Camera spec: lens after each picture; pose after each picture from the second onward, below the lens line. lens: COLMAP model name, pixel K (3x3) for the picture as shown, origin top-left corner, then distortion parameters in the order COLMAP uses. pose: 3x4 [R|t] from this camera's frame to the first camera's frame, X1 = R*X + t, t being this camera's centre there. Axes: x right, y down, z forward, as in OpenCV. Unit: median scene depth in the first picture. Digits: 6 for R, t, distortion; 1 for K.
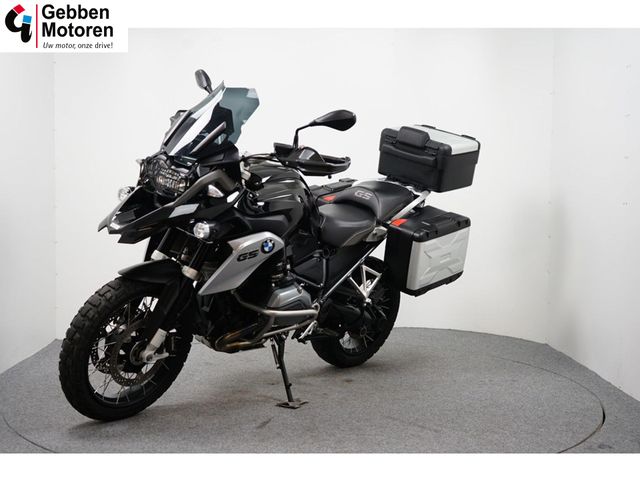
lens RADIAL K [[869.8, 0, 320.0], [0, 869.8, 240.0], [0, 0, 1]] dist [-0.556083, -0.012795]
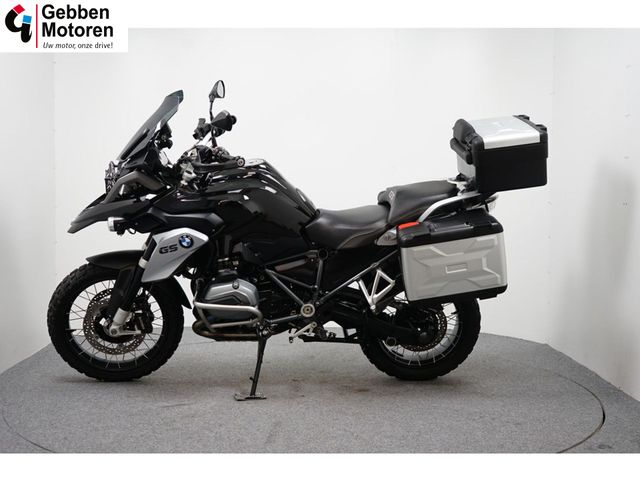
lens RADIAL K [[869.8, 0, 320.0], [0, 869.8, 240.0], [0, 0, 1]] dist [-0.556083, -0.012795]
pose [[0.684729, 0.038078, -0.727802, 0.712128], [-0.041699, 0.999045, 0.013039, -0.013204], [0.727604, 0.021420, 0.685663, 0.334559]]
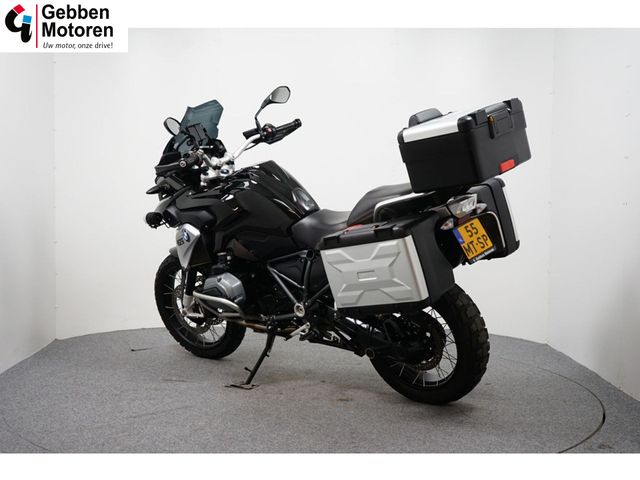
lens RADIAL K [[869.8, 0, 320.0], [0, 869.8, 240.0], [0, 0, 1]] dist [-0.556083, -0.012795]
pose [[0.061273, 0.046084, -0.997057, 0.978506], [-0.073466, 0.996432, 0.041540, -0.043250], [0.995414, 0.070705, 0.064440, 0.959399]]
